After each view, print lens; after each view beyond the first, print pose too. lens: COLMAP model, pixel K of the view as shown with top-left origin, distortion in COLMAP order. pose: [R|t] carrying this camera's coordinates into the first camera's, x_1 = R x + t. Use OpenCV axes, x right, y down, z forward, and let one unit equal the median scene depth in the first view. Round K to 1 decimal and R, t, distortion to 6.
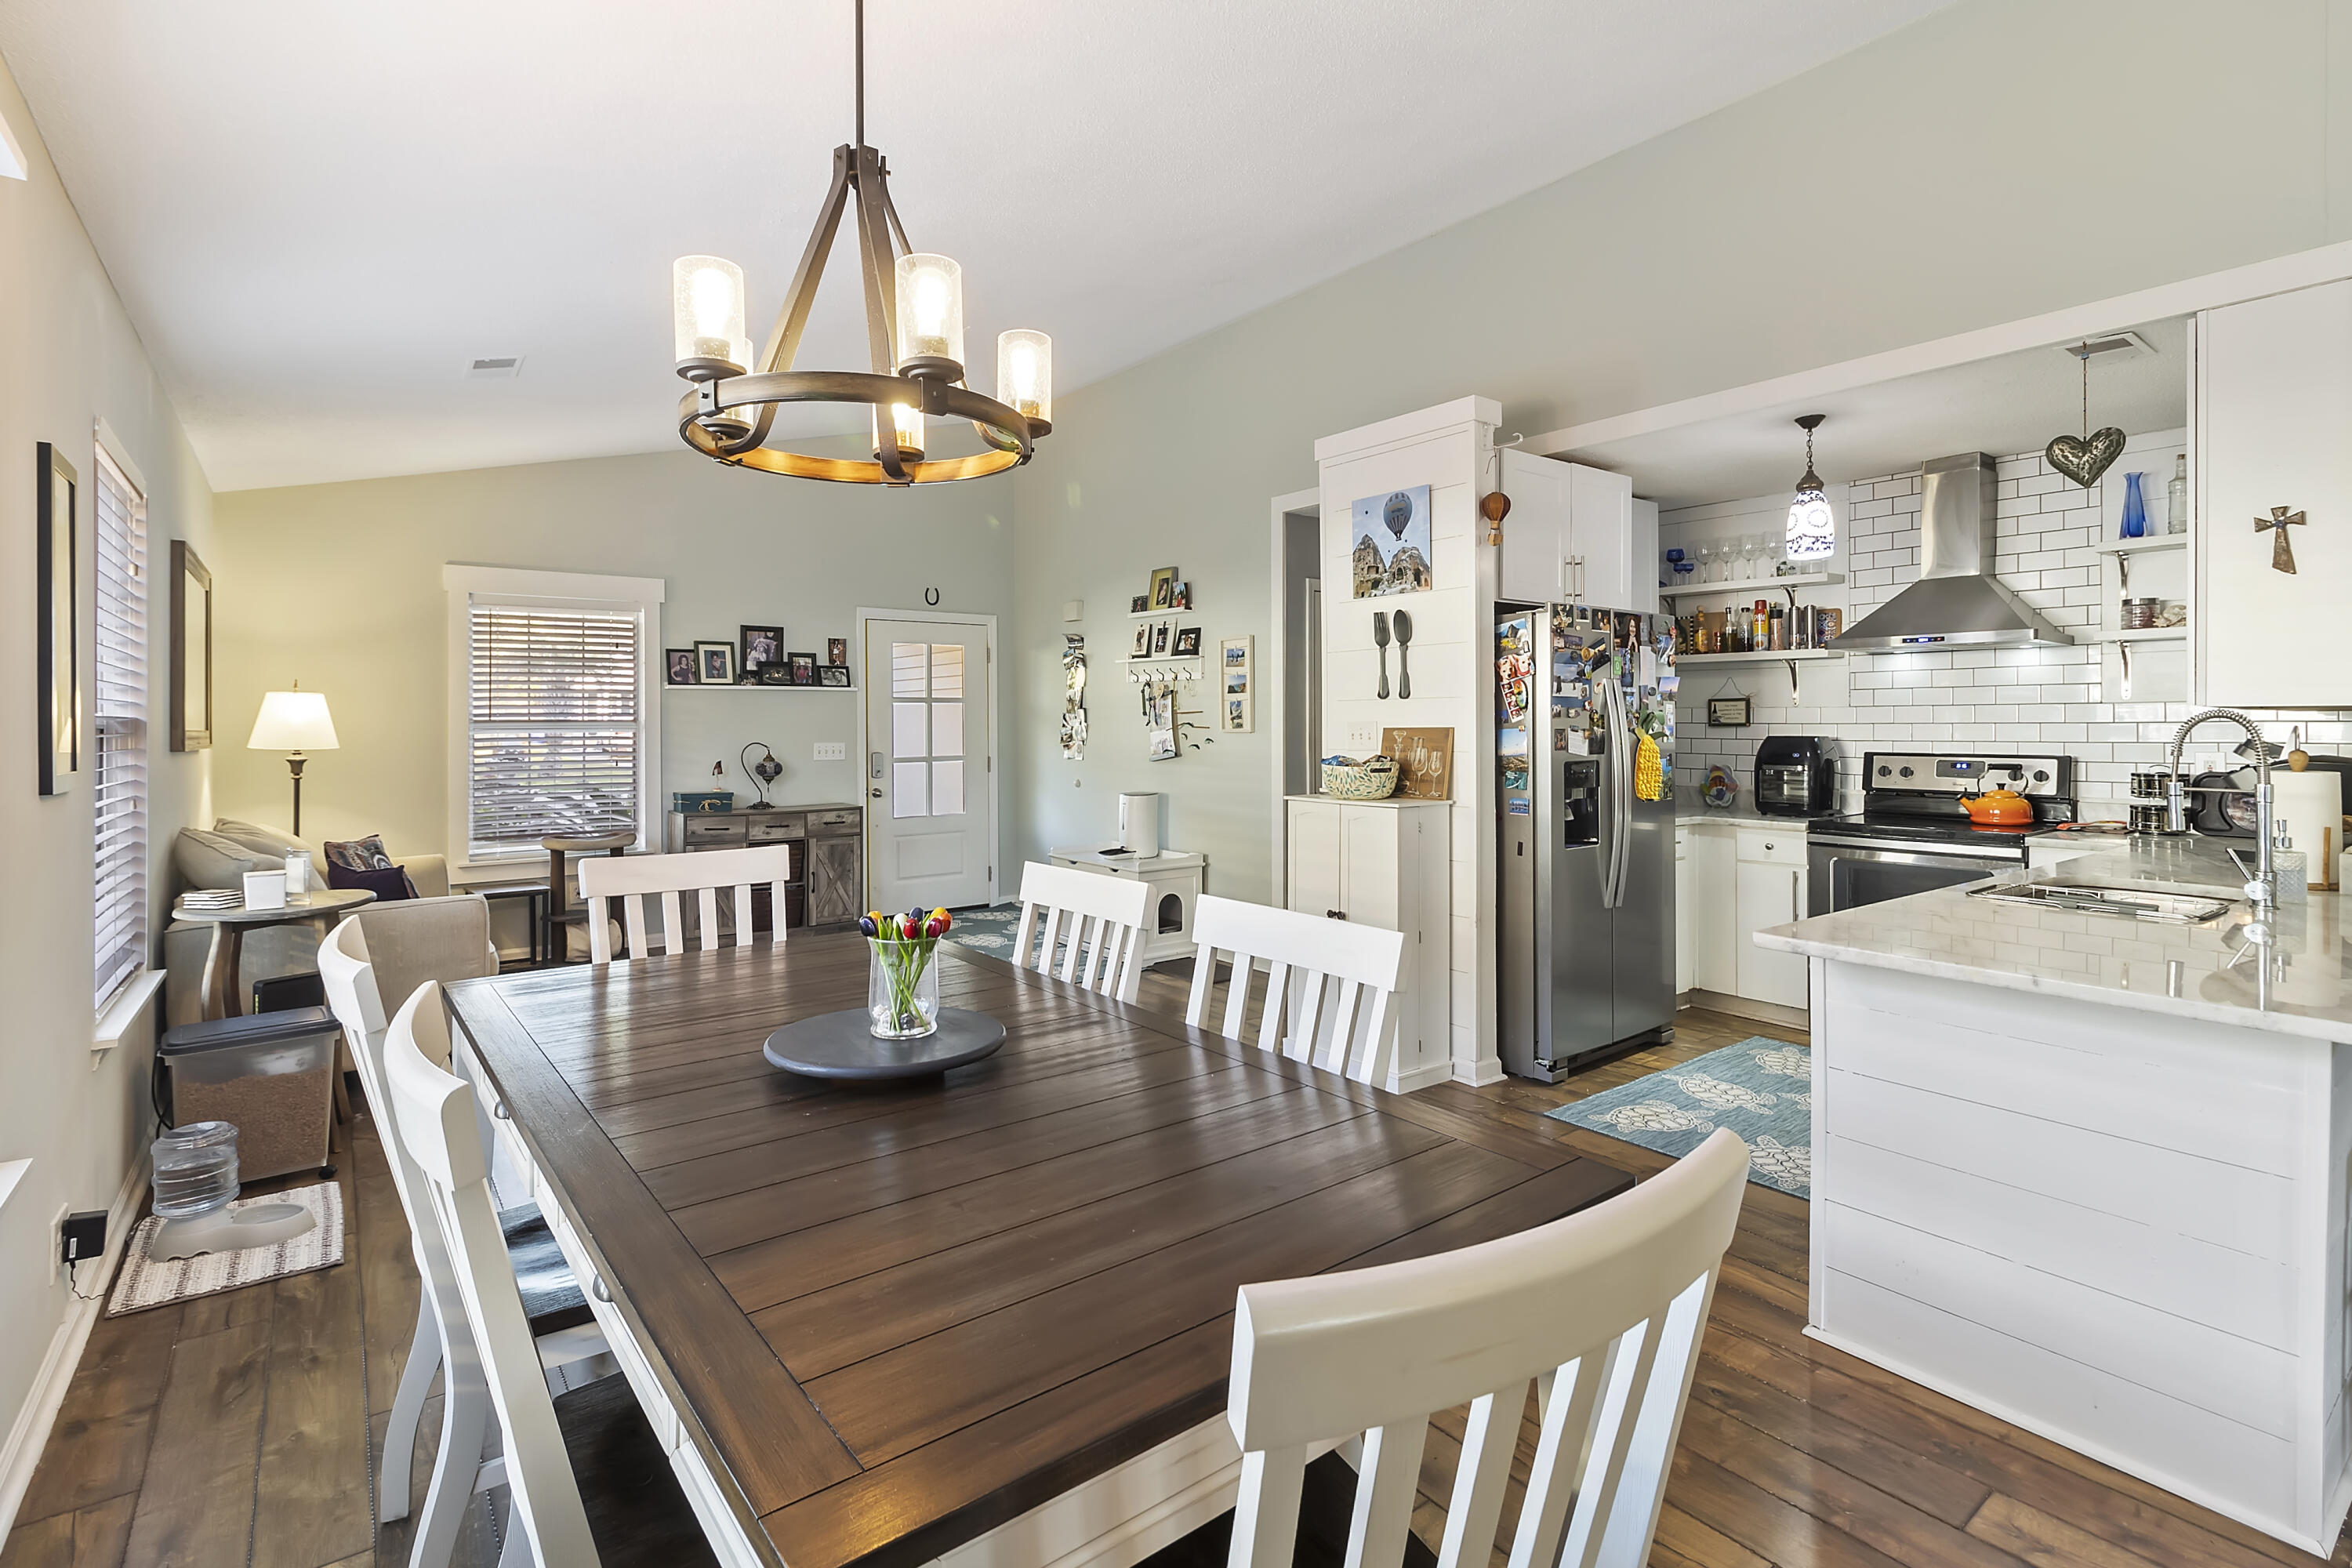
lens RADIAL K [[1104.8, 0, 1175.5], [0, 1104.8, 720.3], [0, 0, 1]] dist [-0.000990, 0.001549]
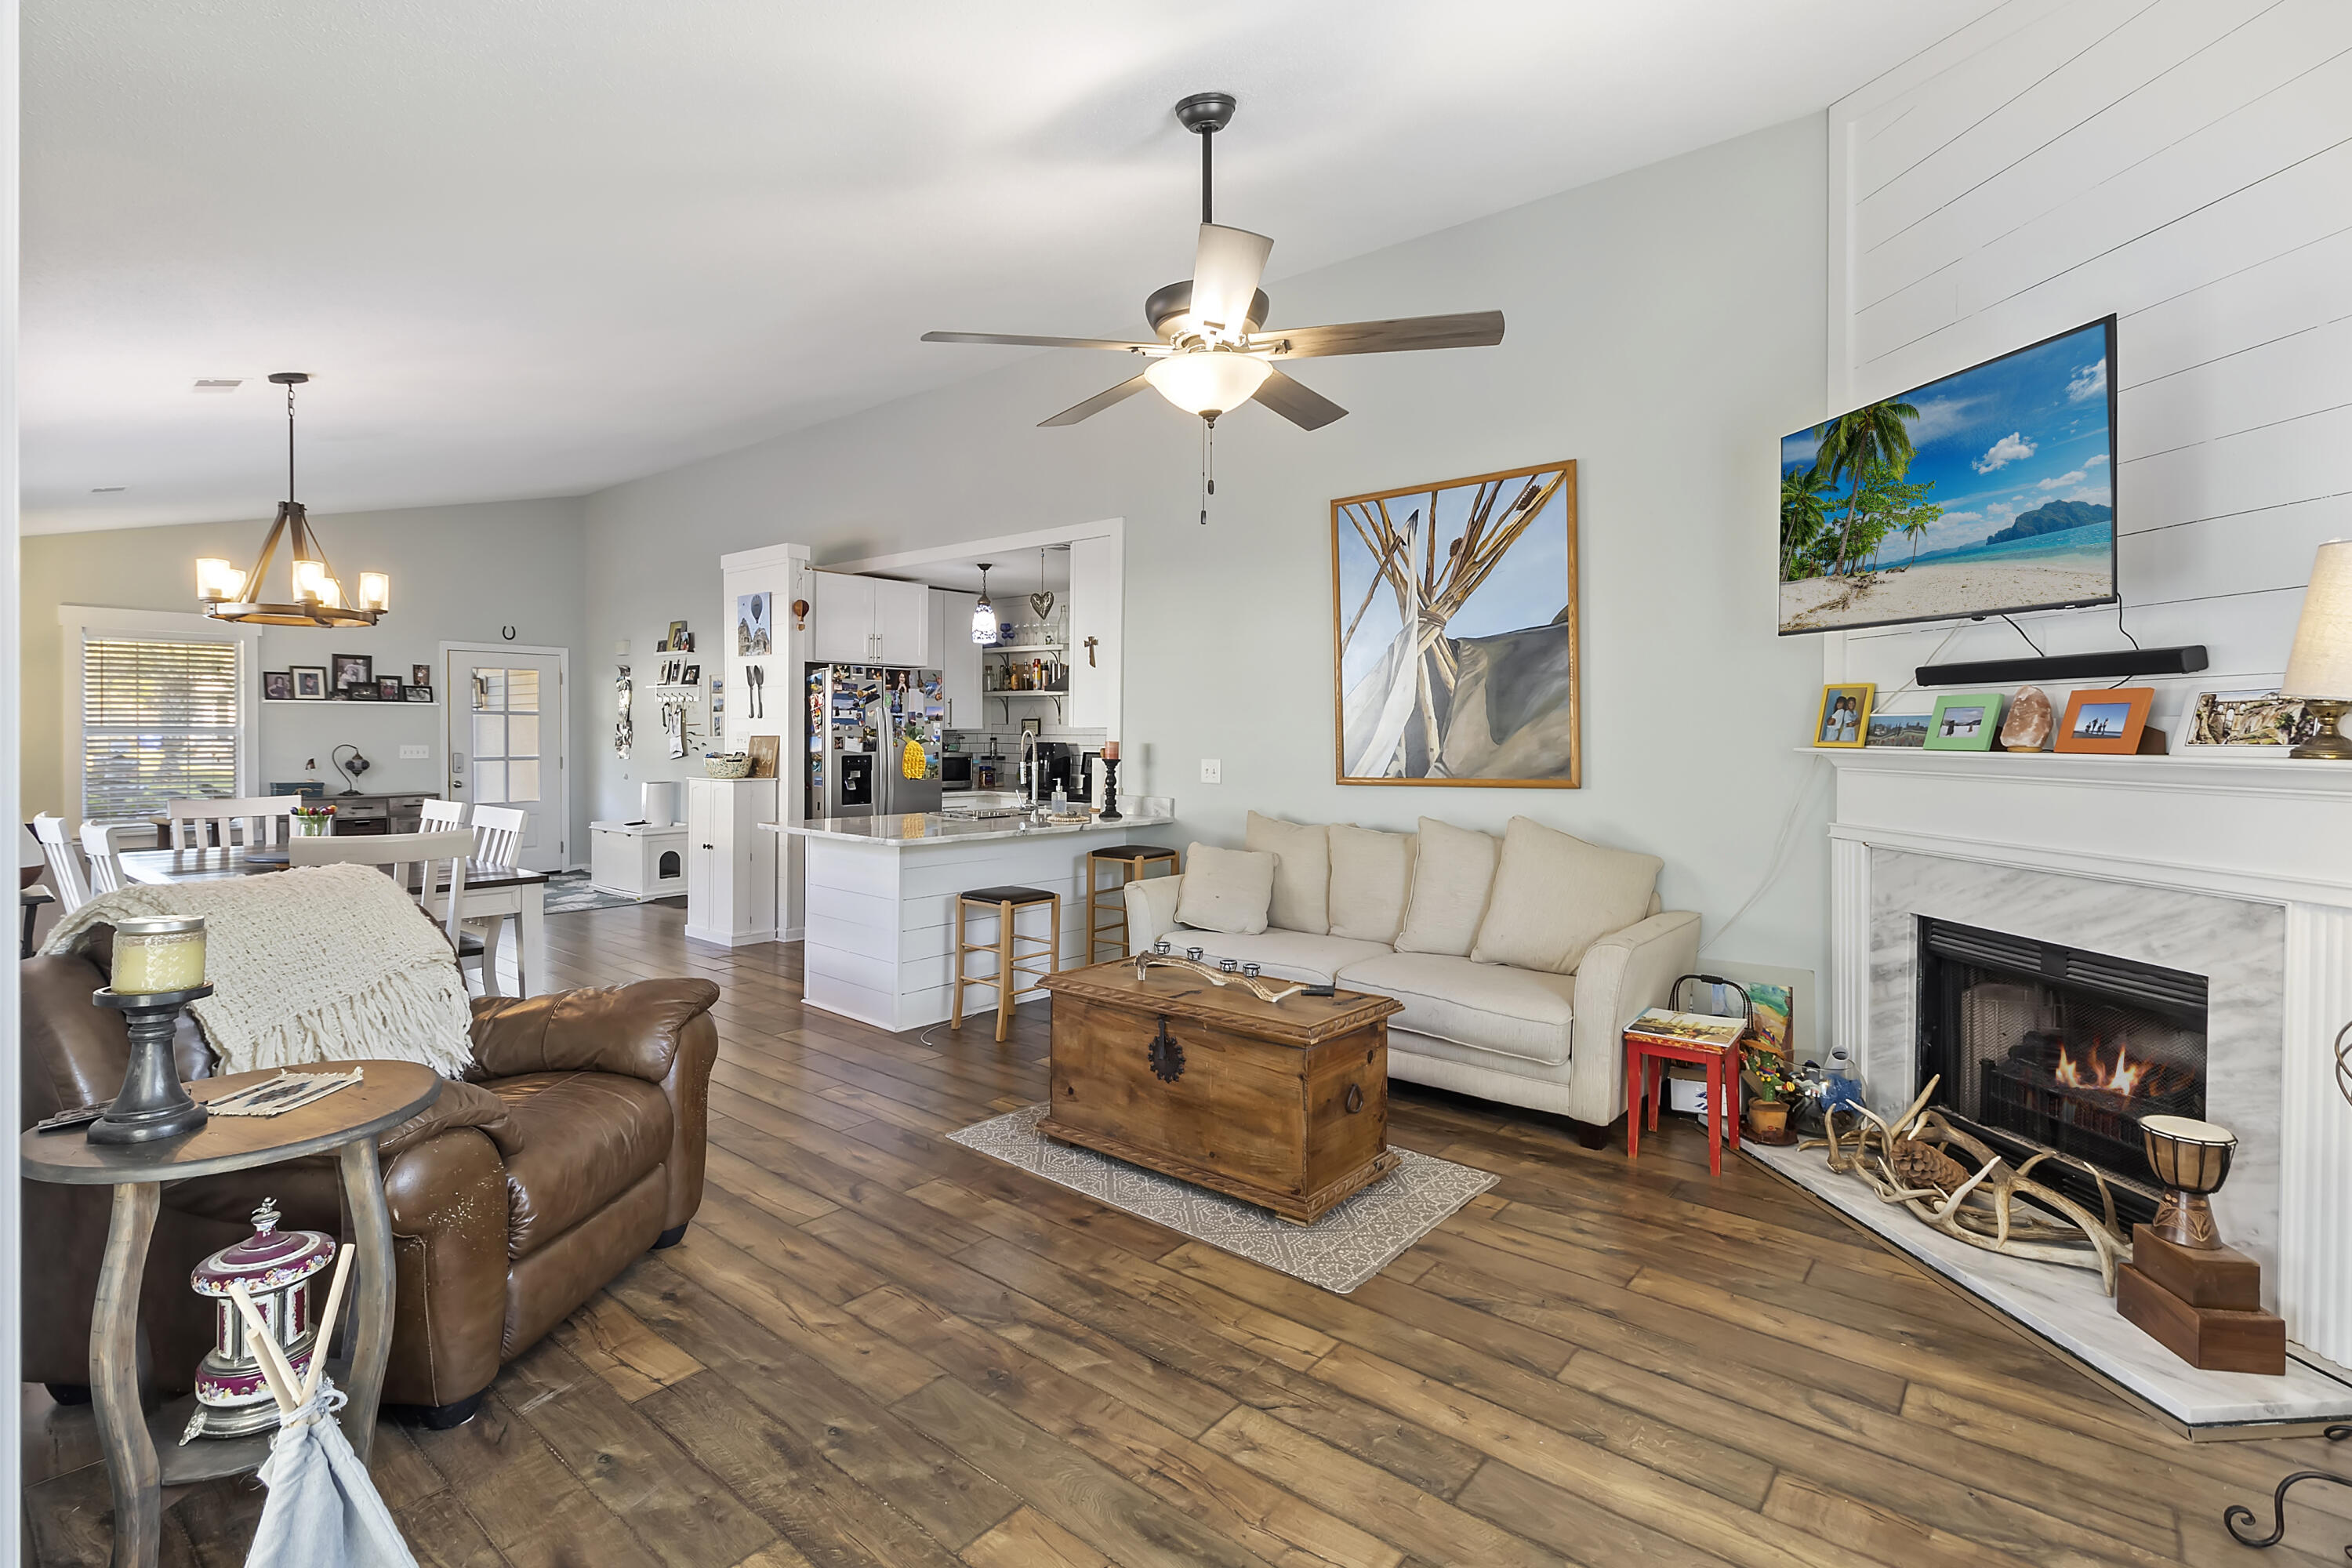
lens RADIAL K [[1104.8, 0, 1176.7], [0, 1104.8, 744.4], [0, 0, 1]] dist [-0.000990, 0.001549]
pose [[0.974979, 0.004446, 0.222254, 0.432900], [-0.007366, 0.999897, 0.012312, -0.005165], [-0.222176, -0.013641, 0.974911, -0.736235]]
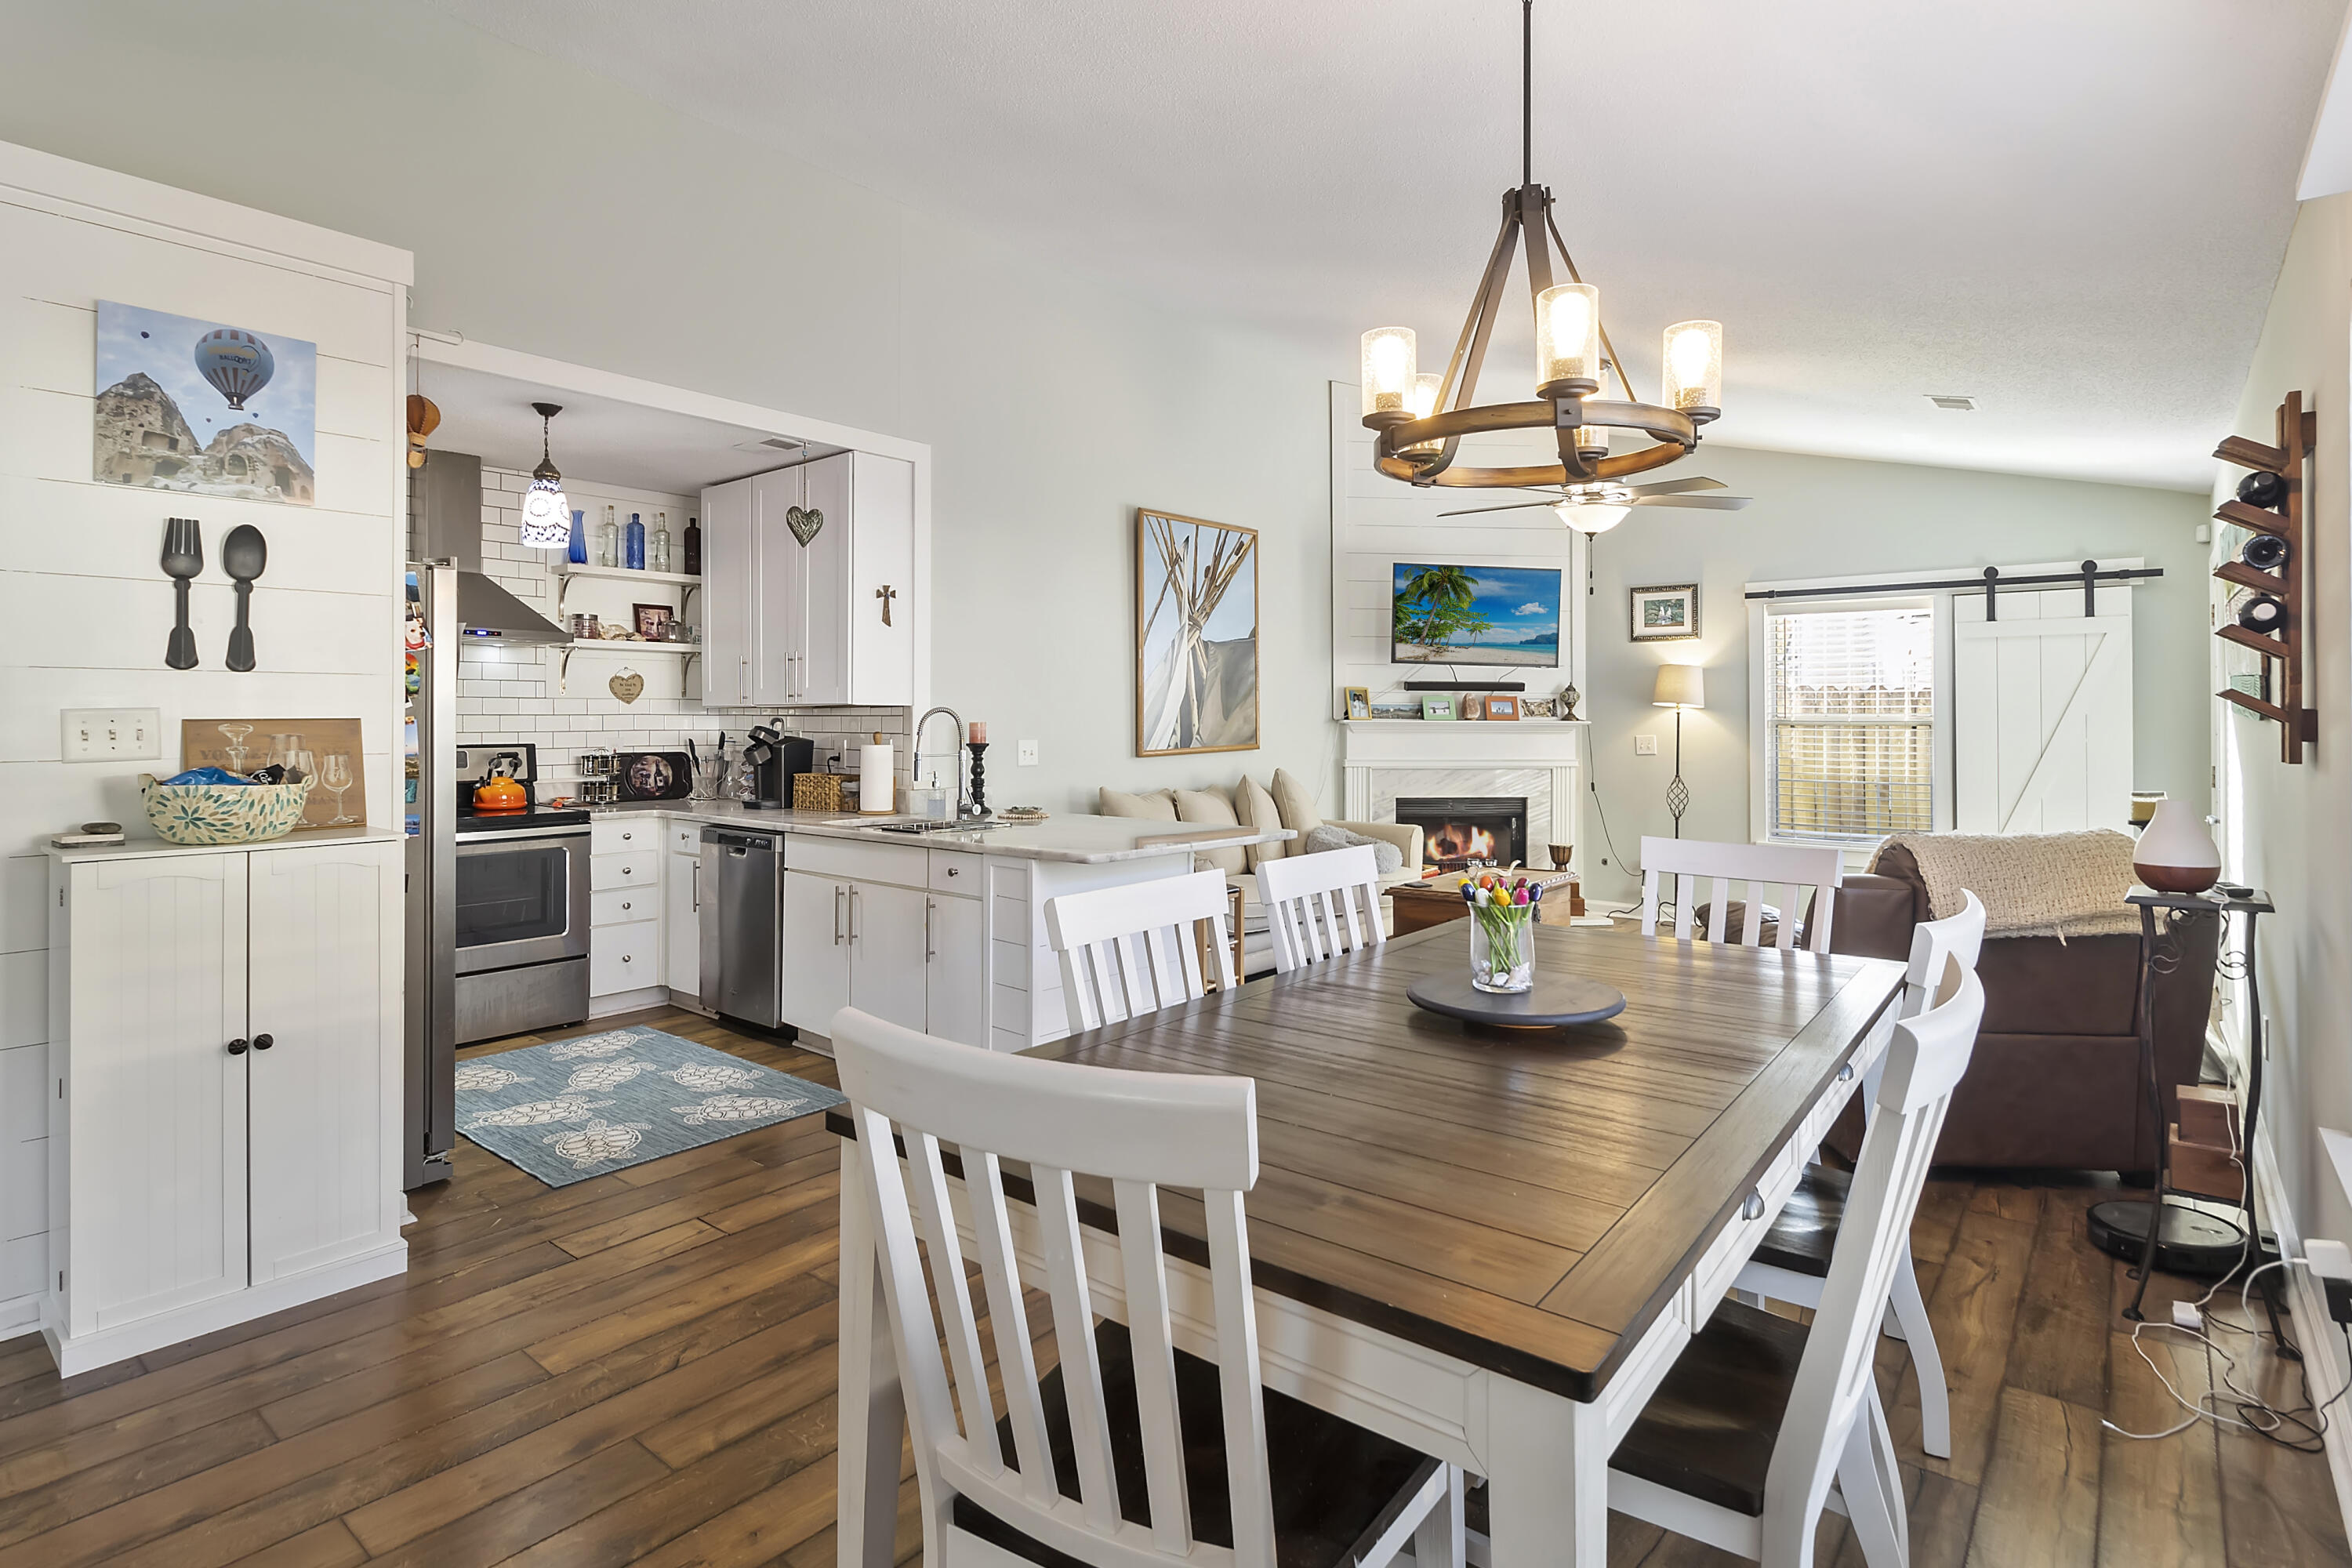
lens RADIAL K [[1183.8, 0, 1178.7], [0, 1183.8, 711.4], [0, 0, 1]] dist [-0.002835, 0.000661]
pose [[-0.228978, 0.006732, 0.973408, -0.524095], [-0.003462, 0.999964, -0.007730, 0.005391], [-0.973426, -0.005140, -0.228946, 0.621241]]
